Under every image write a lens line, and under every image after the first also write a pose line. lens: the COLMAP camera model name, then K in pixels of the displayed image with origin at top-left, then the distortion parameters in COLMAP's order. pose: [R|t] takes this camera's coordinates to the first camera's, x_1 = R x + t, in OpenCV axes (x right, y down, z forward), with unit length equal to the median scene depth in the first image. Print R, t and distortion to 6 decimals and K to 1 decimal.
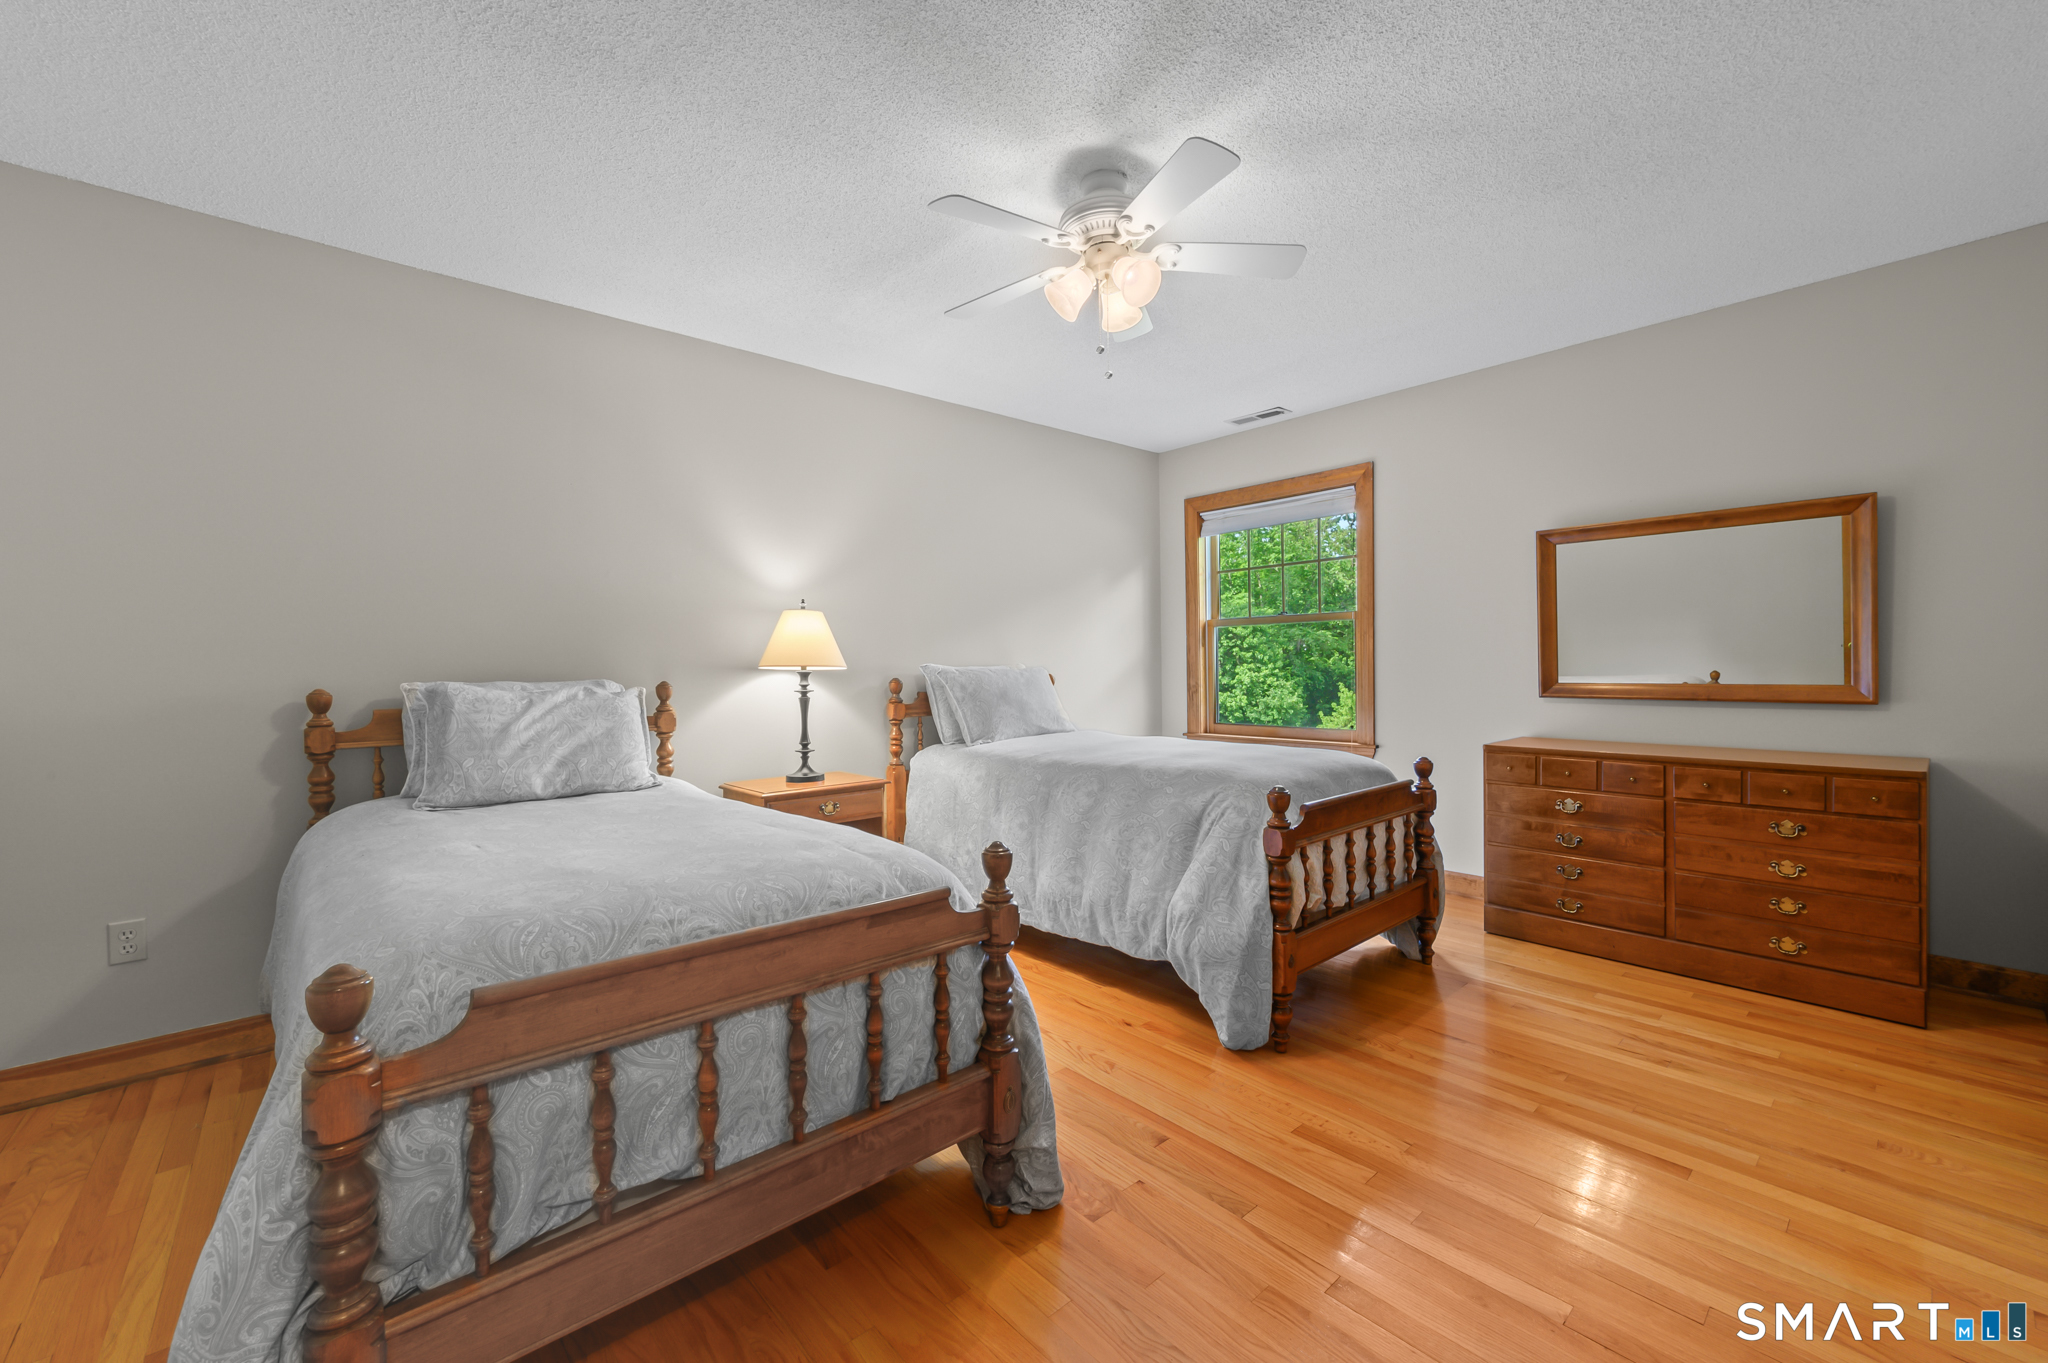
lens RADIAL K [[817.2, 0, 1034.4], [0, 817.2, 671.6], [0, 0, 1]] dist [-0.001828, -0.000398]
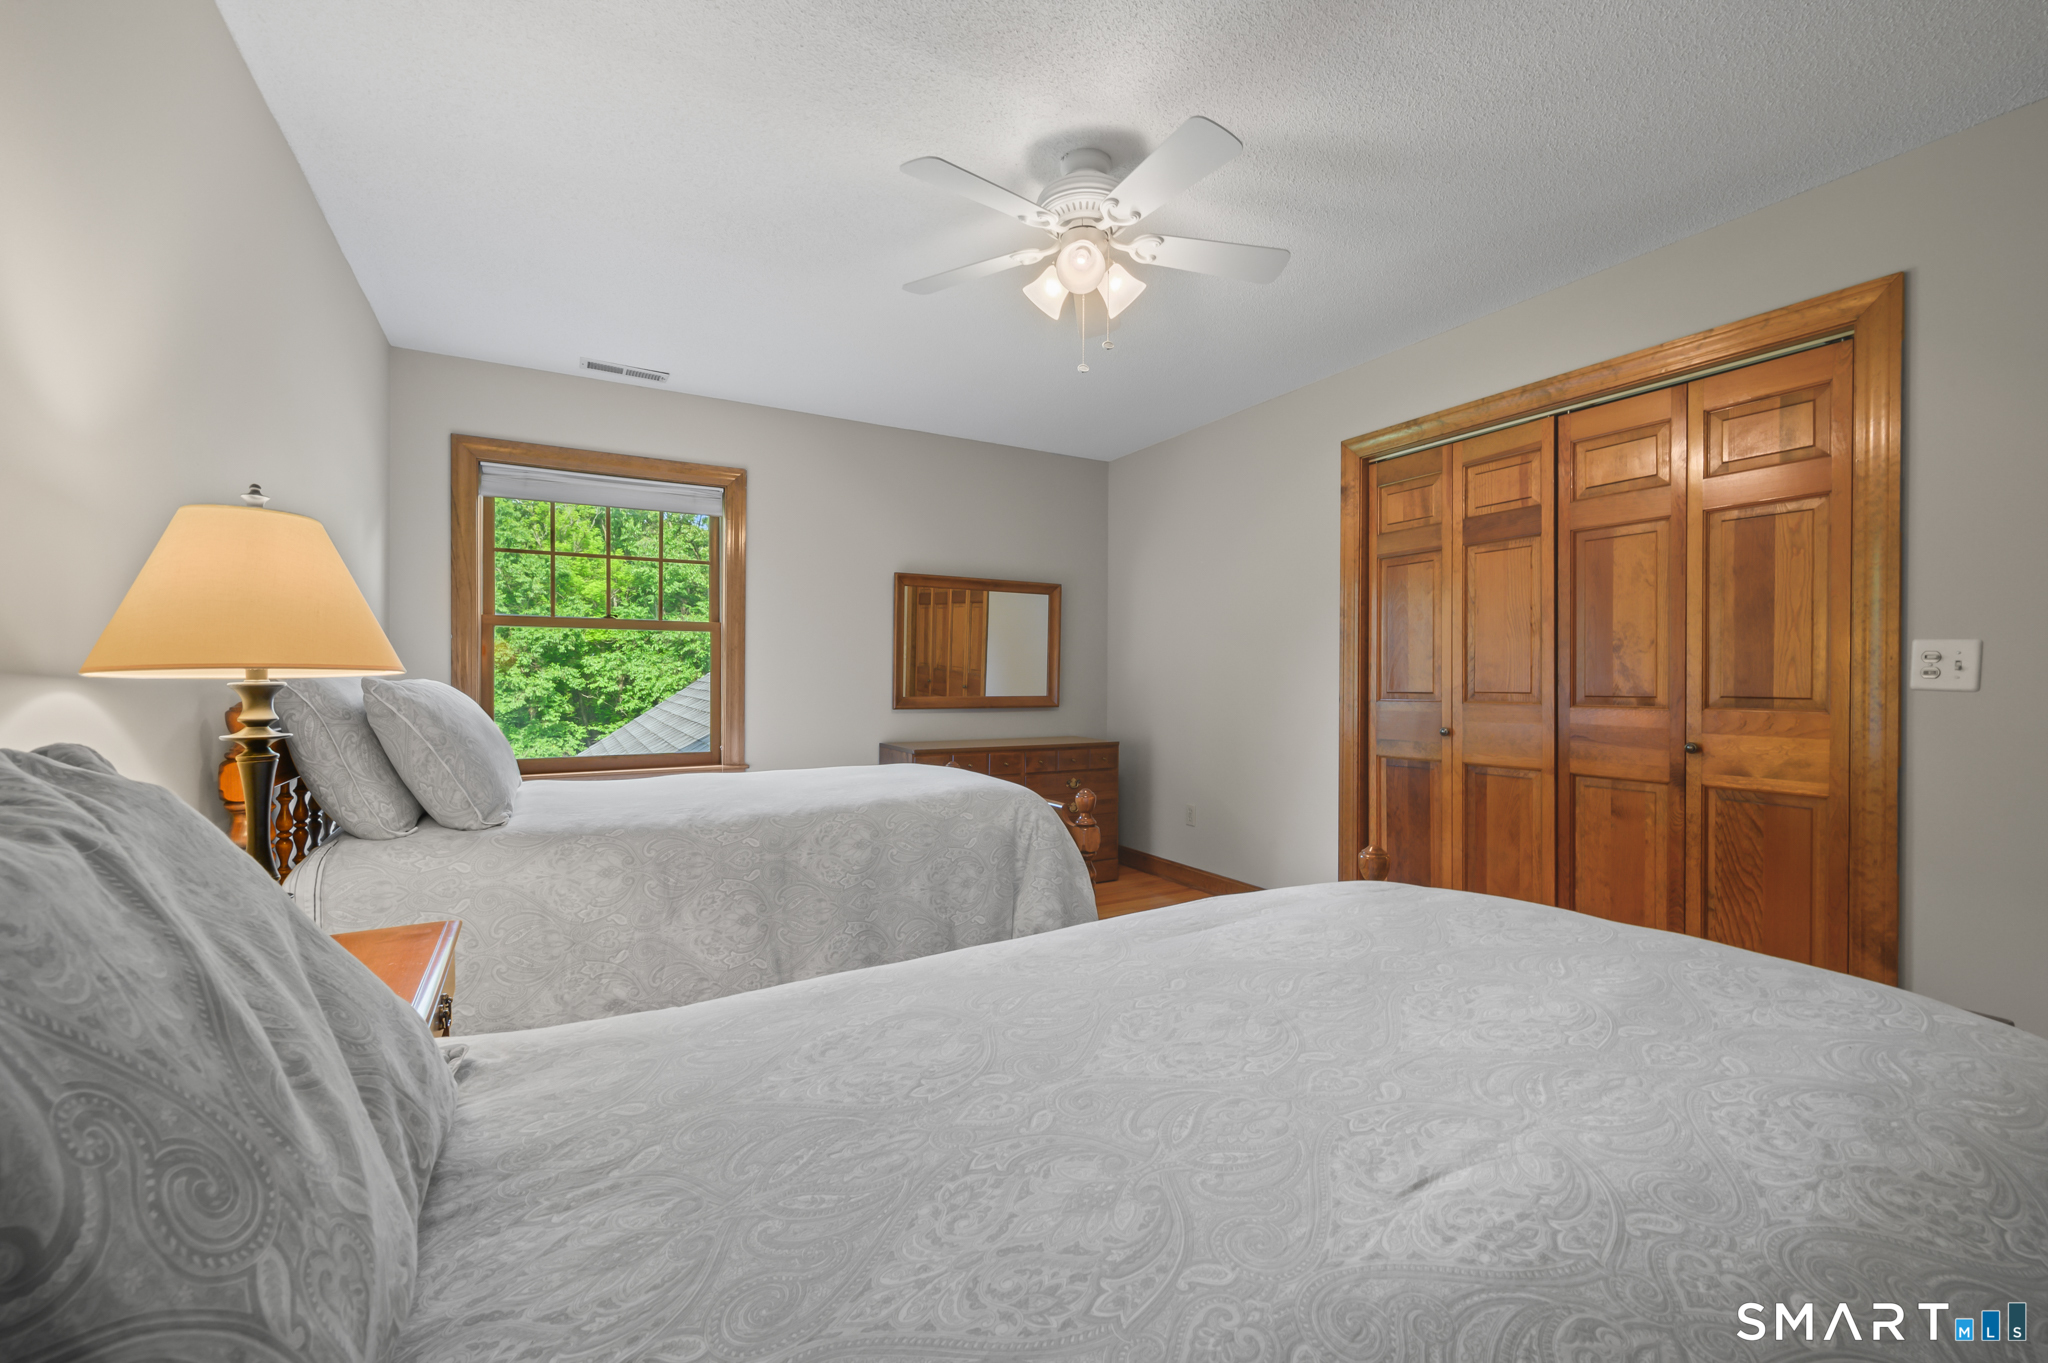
lens RADIAL K [[817.2, 0, 1033.1], [0, 817.2, 683.5], [0, 0, 1]] dist [-0.001828, -0.000398]
pose [[0.205737, 0.007527, 0.978578, -0.623174], [0.004468, 0.999953, -0.008631, 0.004992], [-0.978597, 0.006148, 0.205693, 0.648741]]
